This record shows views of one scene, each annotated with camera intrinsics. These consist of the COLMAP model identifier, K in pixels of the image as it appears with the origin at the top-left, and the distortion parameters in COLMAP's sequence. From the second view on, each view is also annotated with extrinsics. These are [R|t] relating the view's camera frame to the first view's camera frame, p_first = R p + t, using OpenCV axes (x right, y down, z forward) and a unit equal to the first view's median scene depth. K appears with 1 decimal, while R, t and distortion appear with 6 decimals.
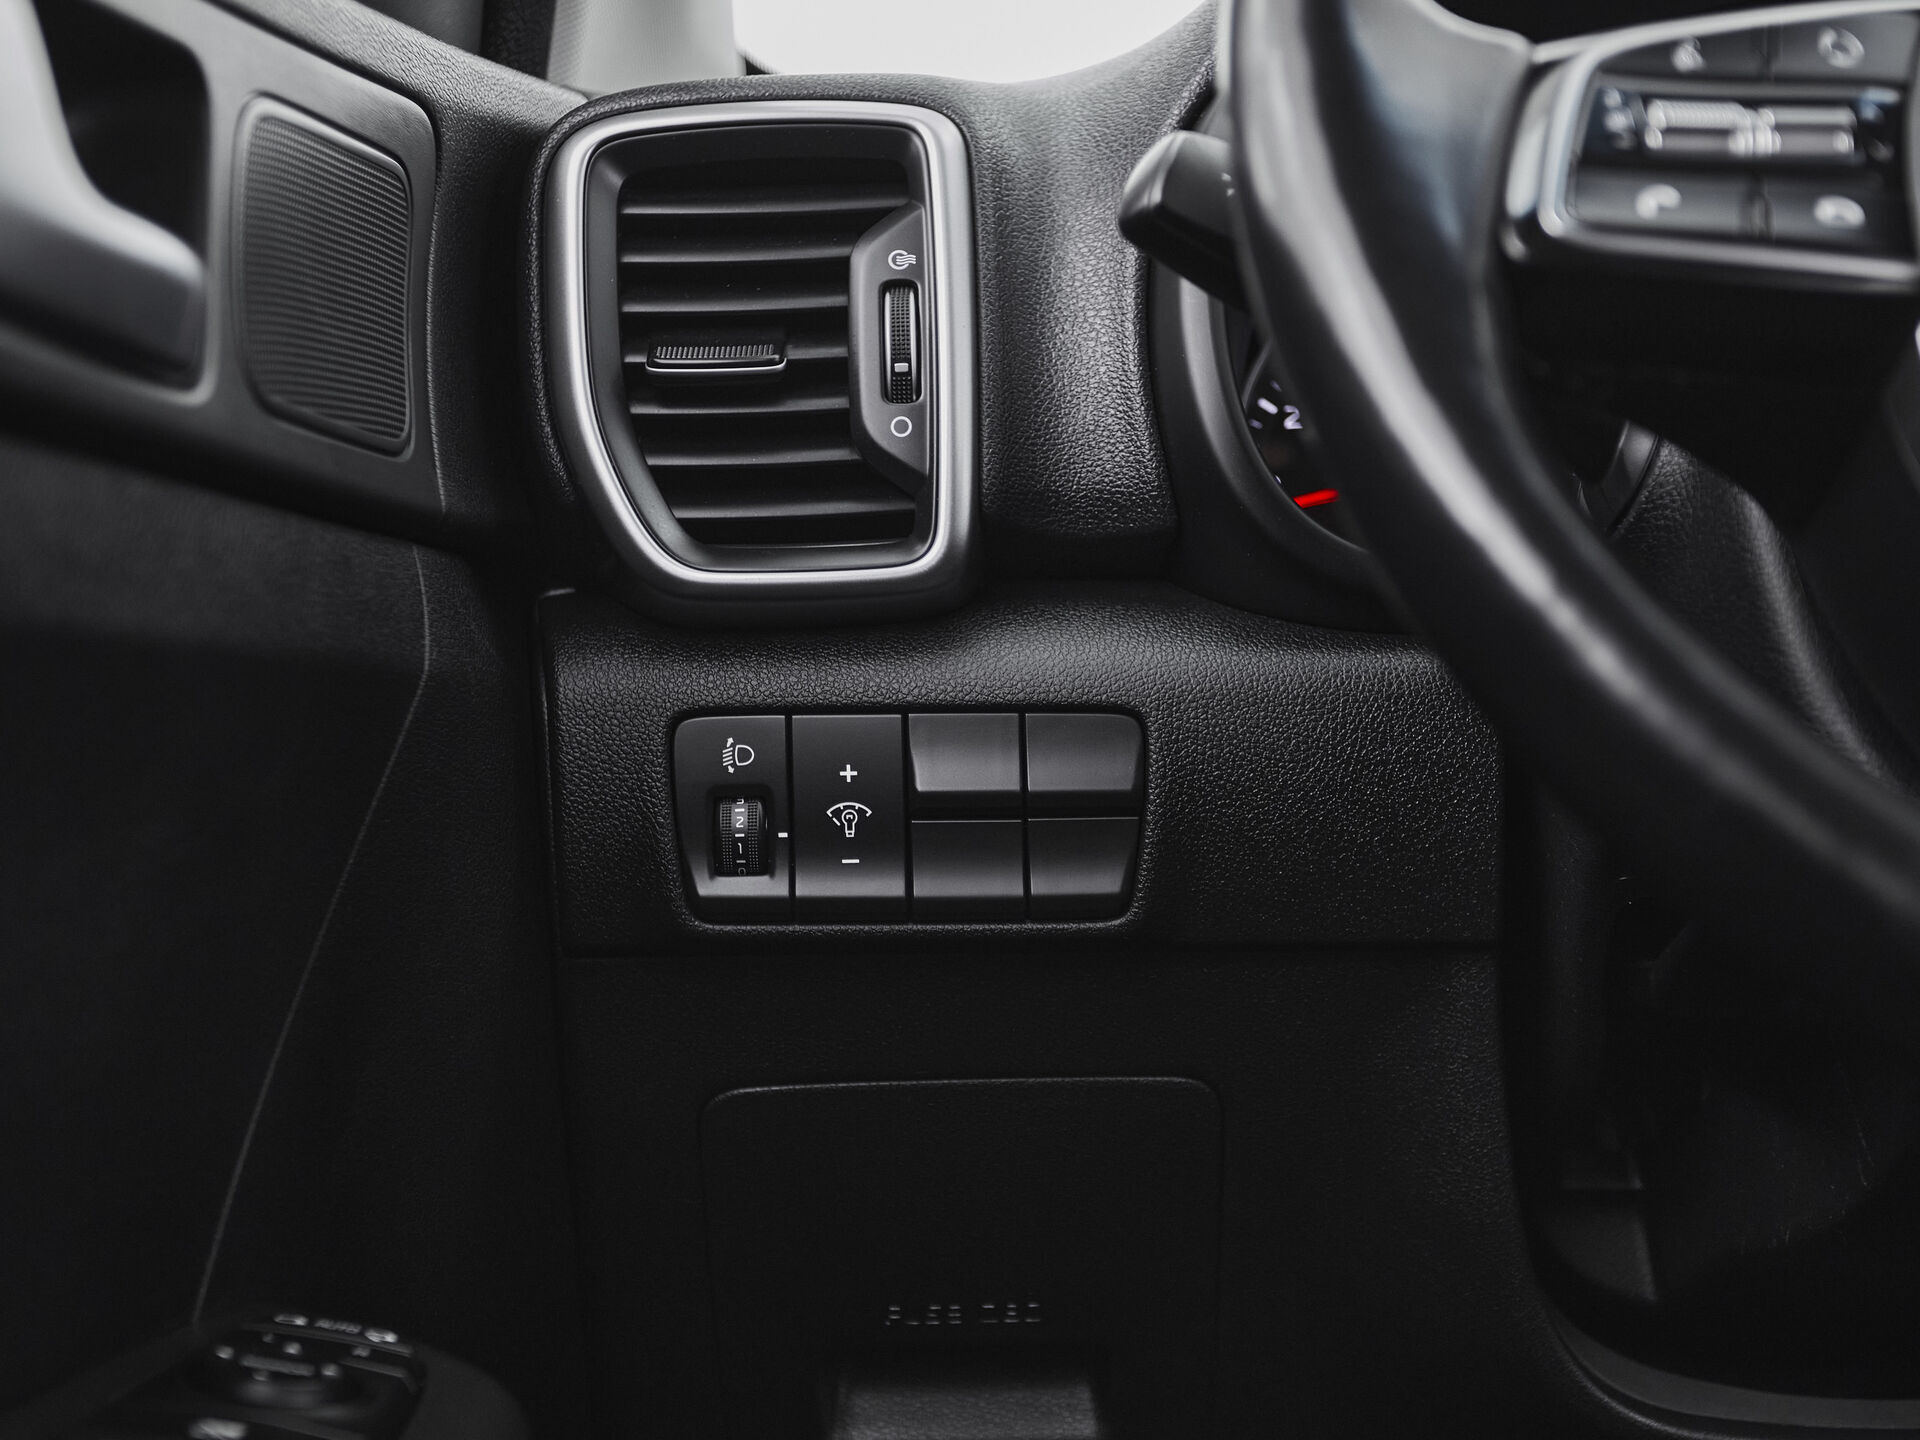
lens RADIAL K [[2521.7, 0, 959.7], [0, 2521.7, 677.2], [0, 0, 1]] dist [0.008974, 0.019557]
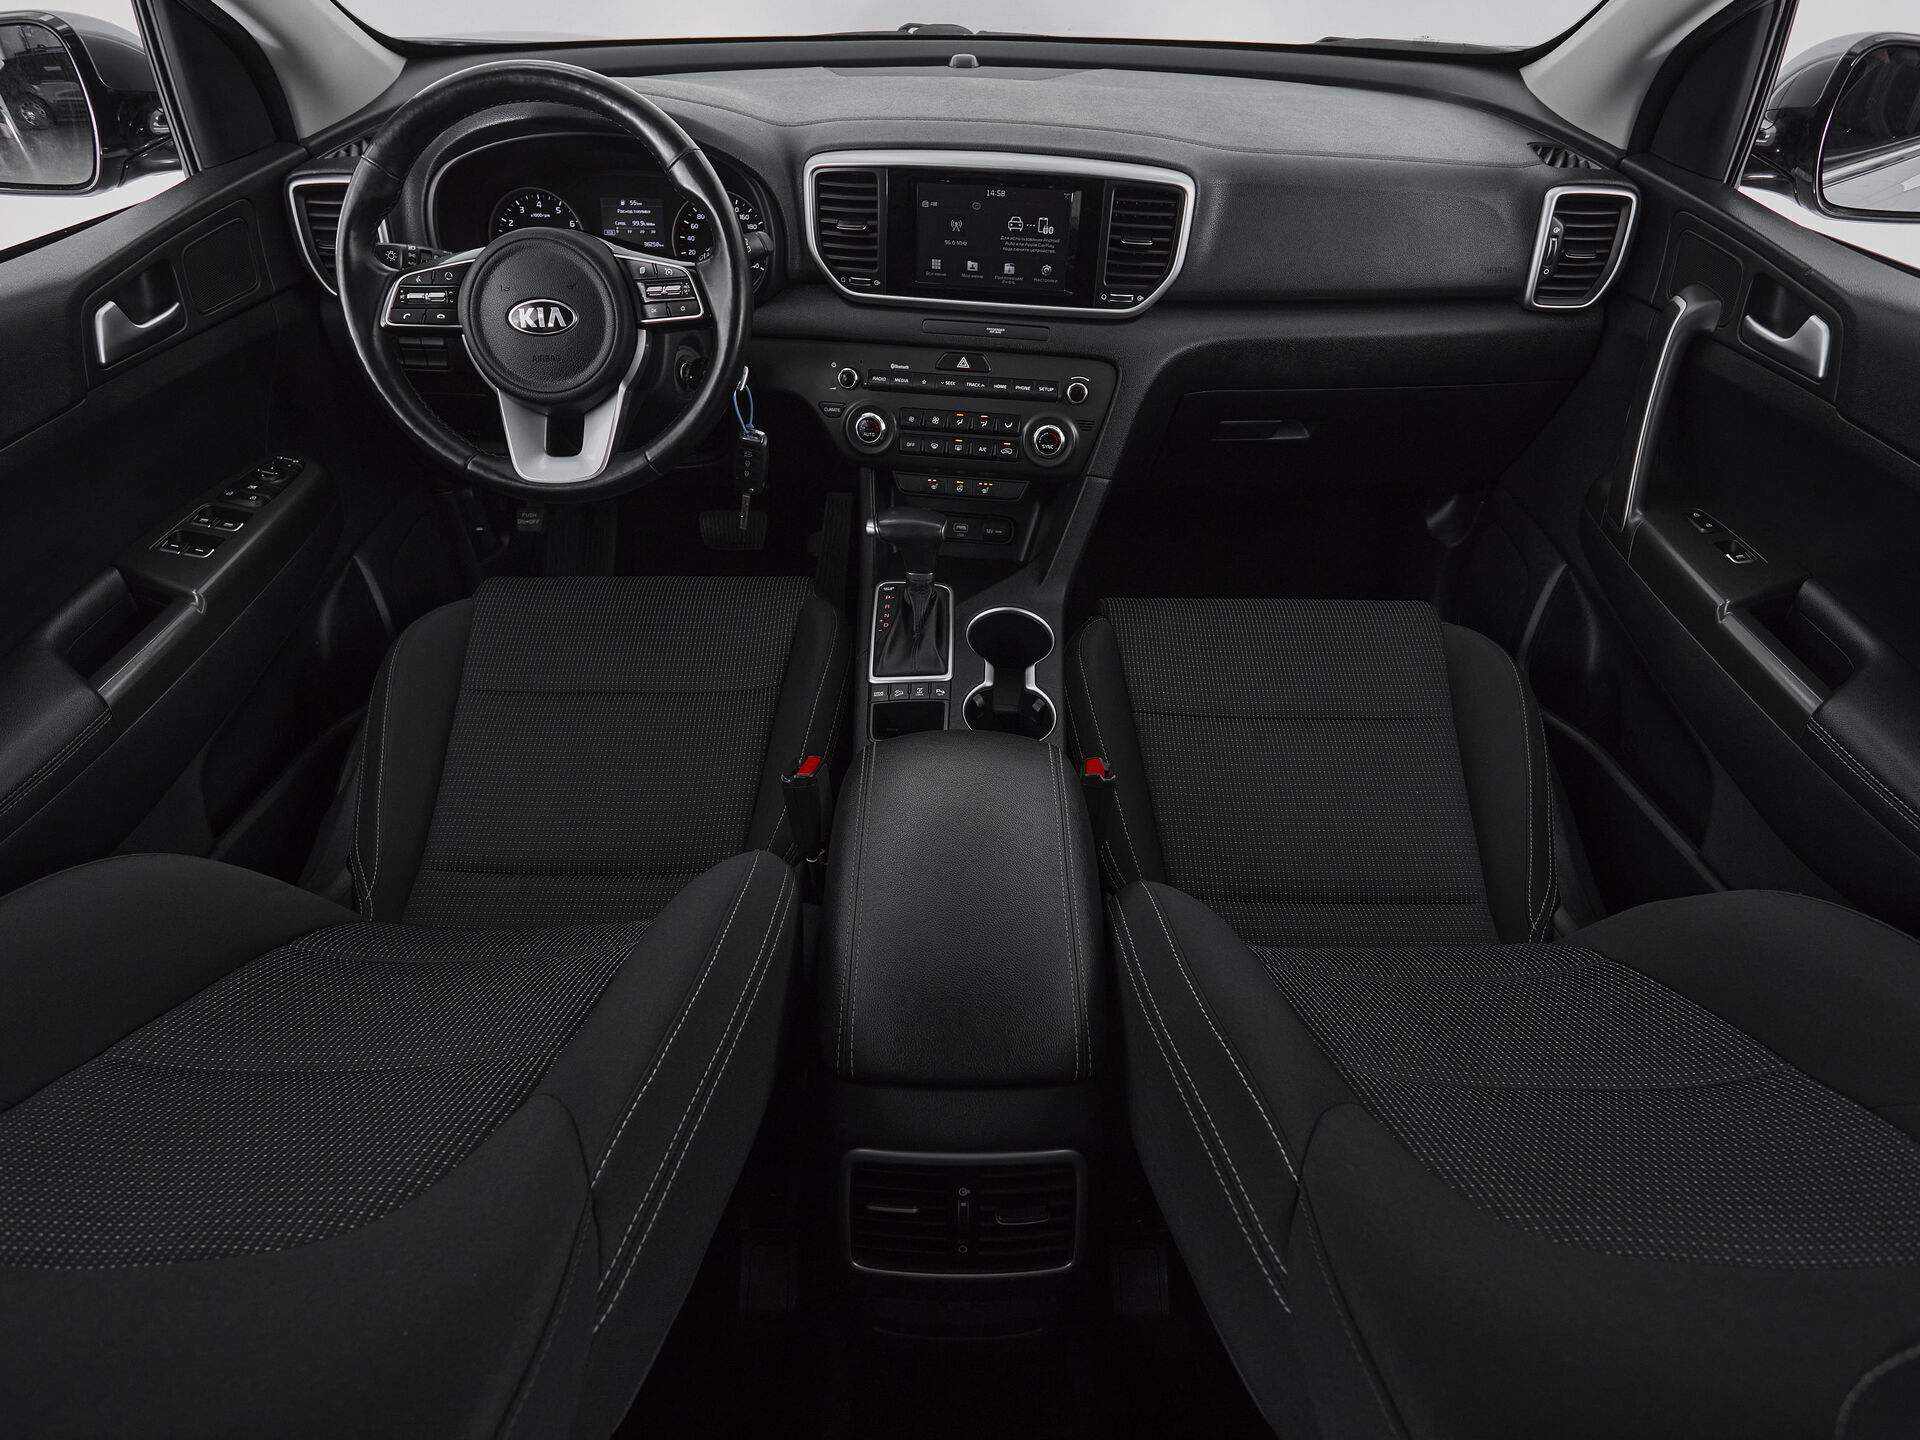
lens RADIAL K [[1045.6, 0, 953.3], [0, 1045.6, 714.7], [0, 0, 1]] dist [-0.000519, -0.000861]
pose [[0.999222, 0.037187, 0.013168, 1.069340], [-0.037169, 0.775596, 0.630134, -0.723078], [0.013220, -0.630133, 0.776375, -1.035667]]
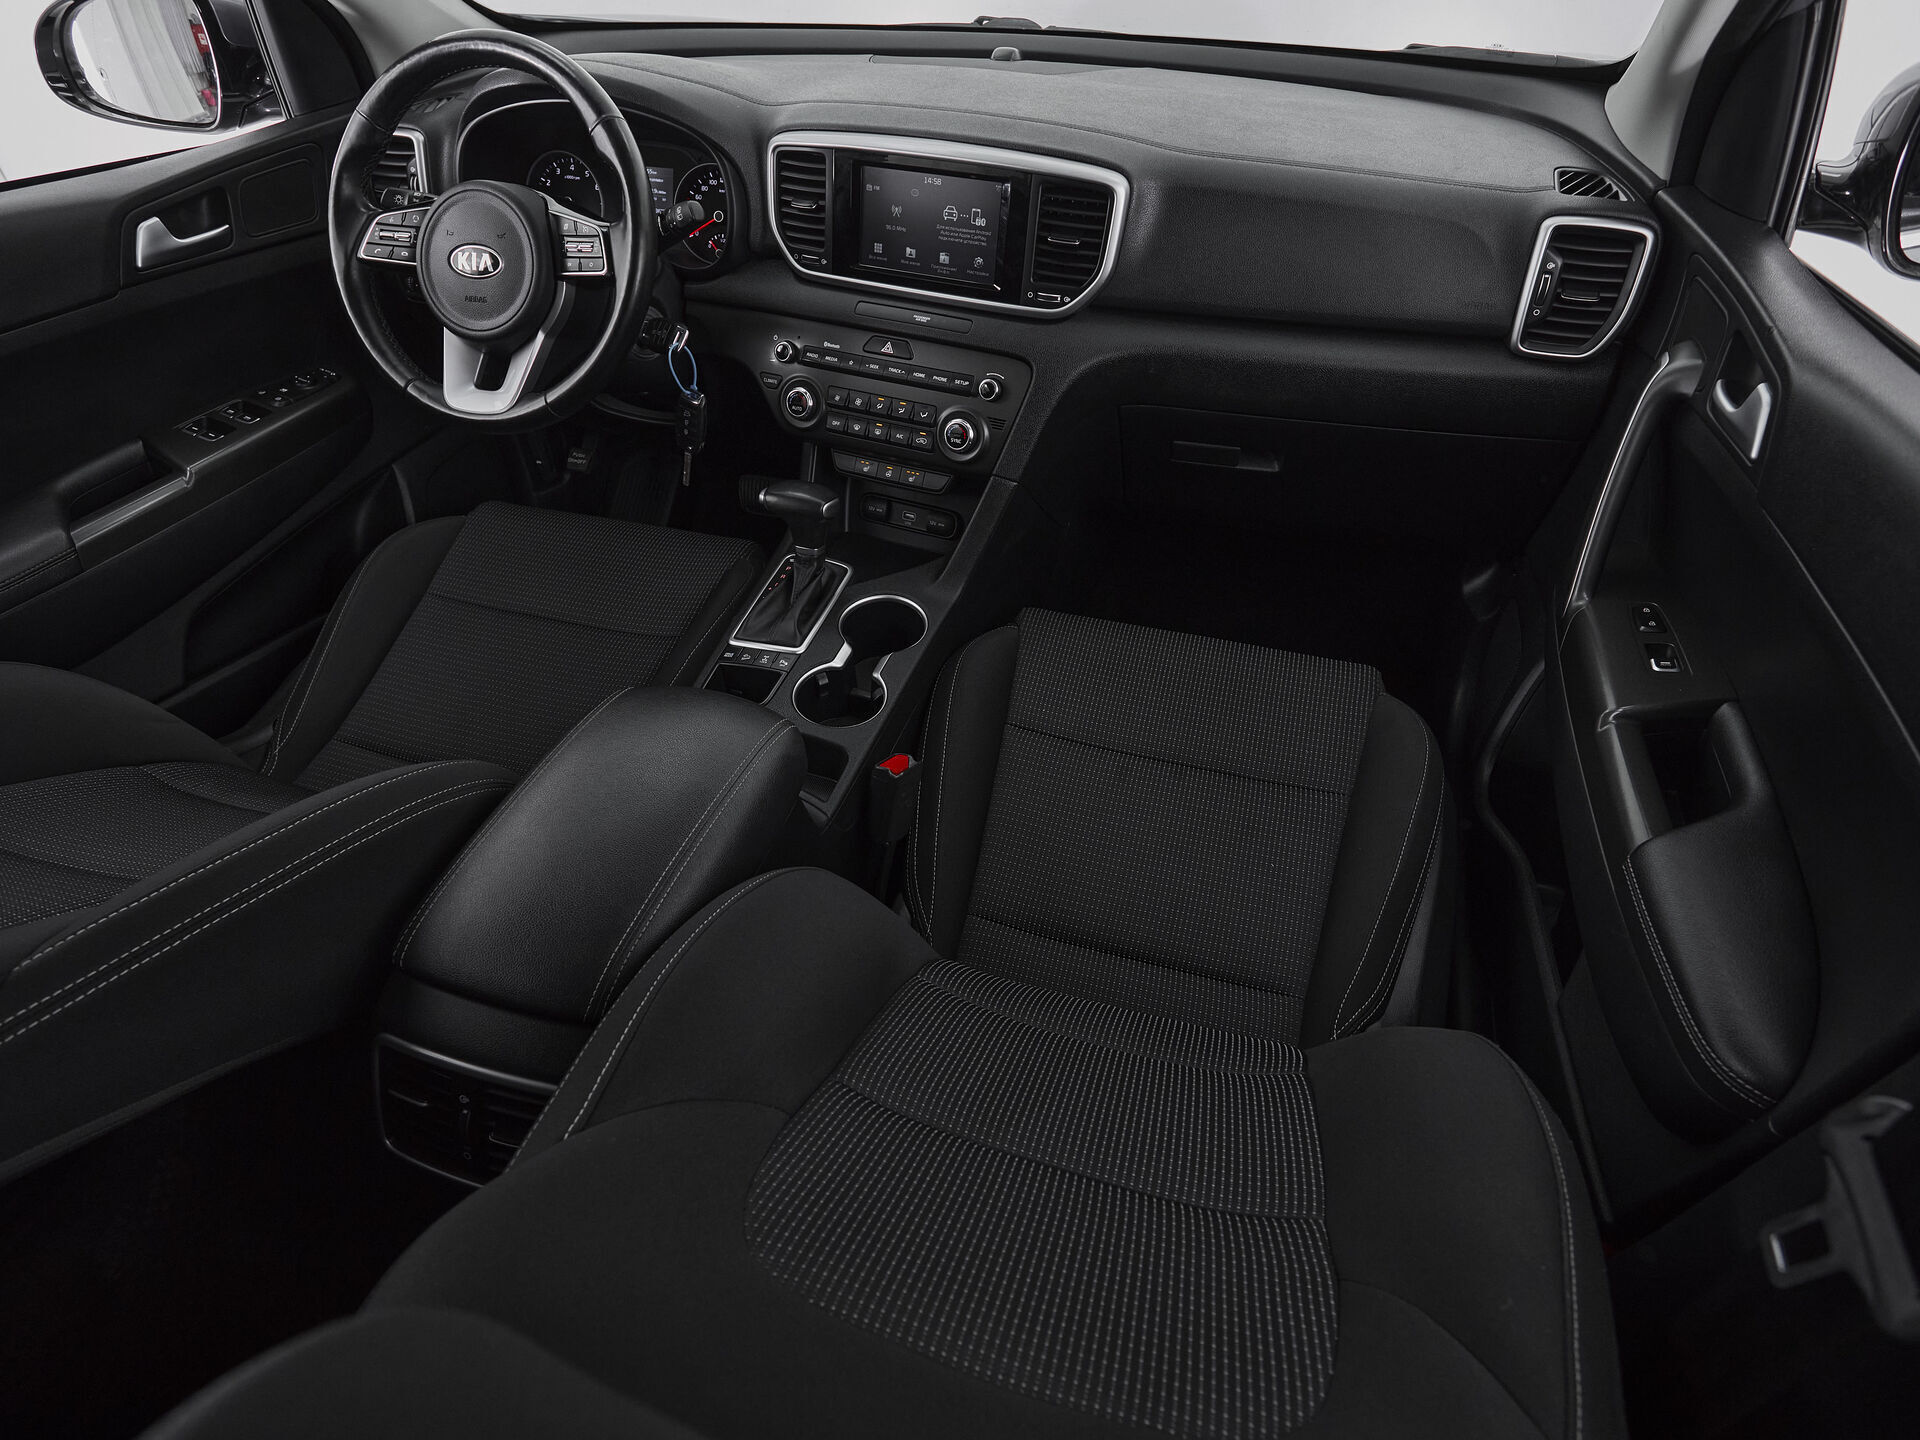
lens RADIAL K [[1053.7, 0, 953.5], [0, 1053.7, 715.3], [0, 0, 1]] dist [-0.000095, -0.000927]
pose [[0.951125, 0.218929, -0.217789, 1.792696], [-0.033937, 0.775091, 0.630938, -0.718803], [0.306937, -0.592709, 0.744638, -0.945133]]
